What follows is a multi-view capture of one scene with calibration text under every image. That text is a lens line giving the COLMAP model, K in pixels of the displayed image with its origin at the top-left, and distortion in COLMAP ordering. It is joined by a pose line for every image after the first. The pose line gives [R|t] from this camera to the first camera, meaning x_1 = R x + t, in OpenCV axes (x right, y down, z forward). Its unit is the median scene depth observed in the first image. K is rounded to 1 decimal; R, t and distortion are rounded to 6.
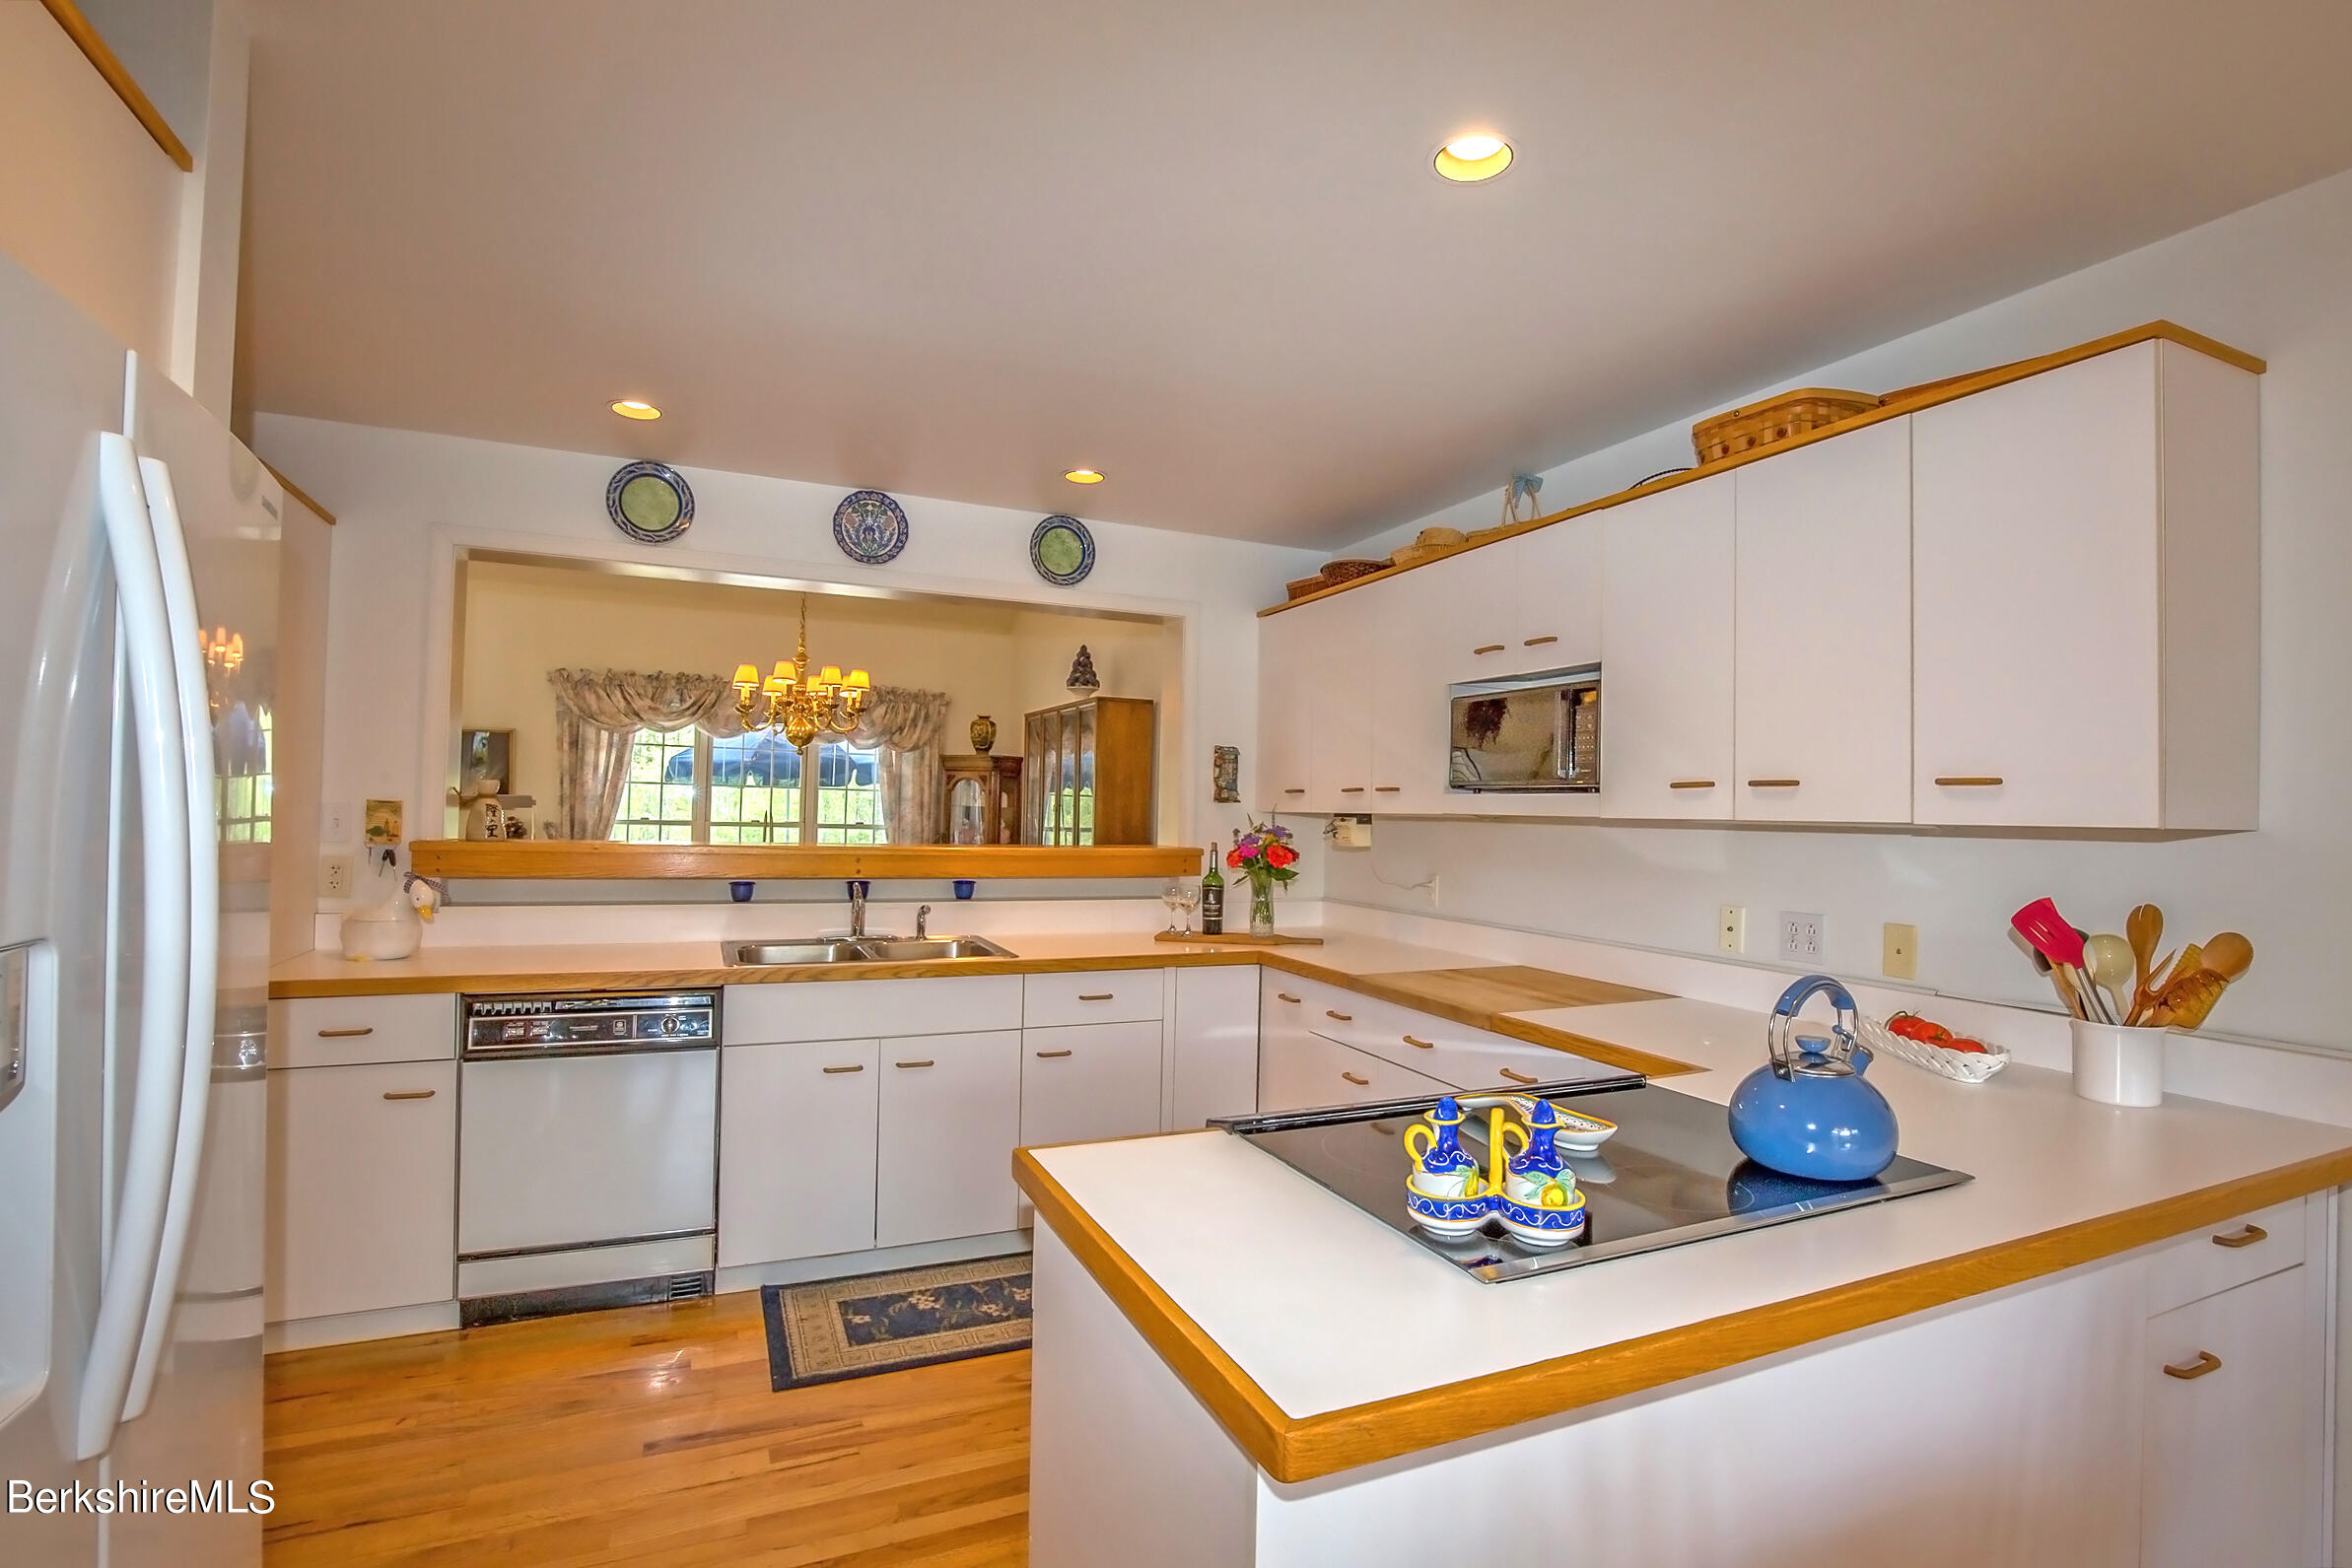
lens RADIAL K [[1068.2, 0, 1175.9], [0, 1068.2, 793.2], [0, 0, 1]] dist [-0.032812, 0.000312]
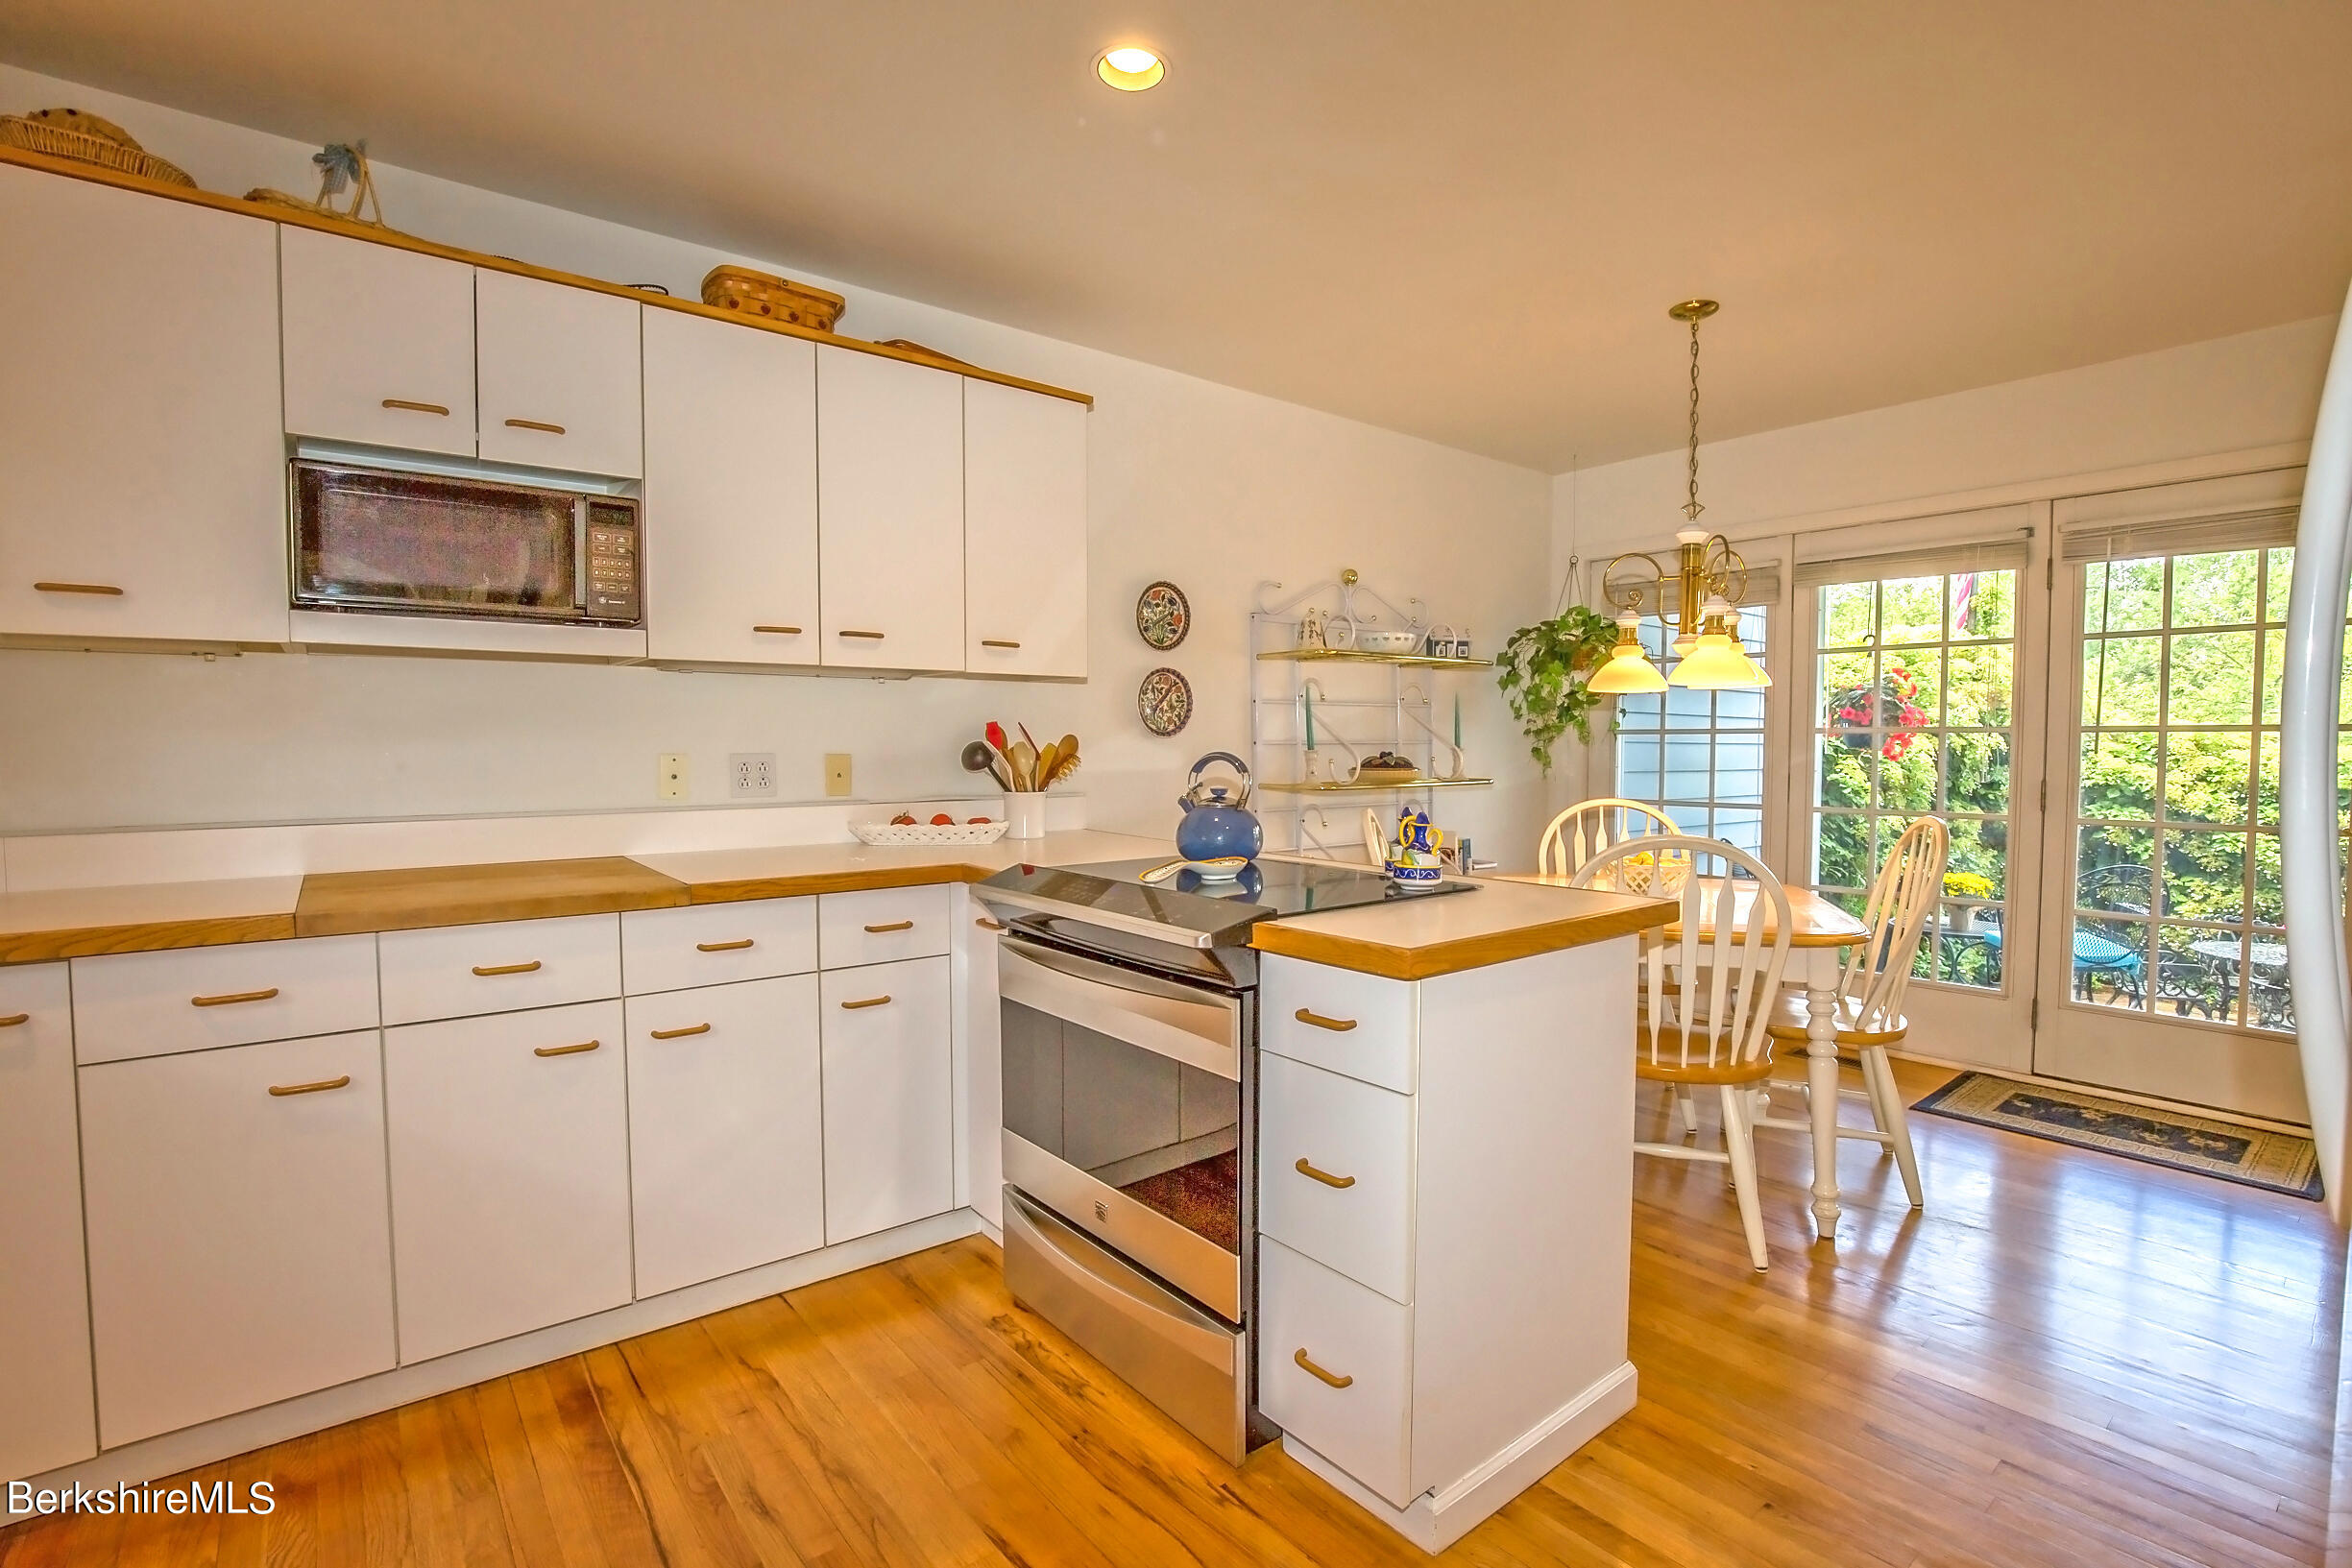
lens RADIAL K [[1068.2, 0, 1175.9], [0, 1068.2, 793.2], [0, 0, 1]] dist [-0.032812, 0.000312]
pose [[-0.237987, -0.068998, 0.968815, -0.461516], [-0.023341, 0.997592, 0.065314, 0.054862], [-0.970988, -0.007070, -0.239024, 0.634602]]
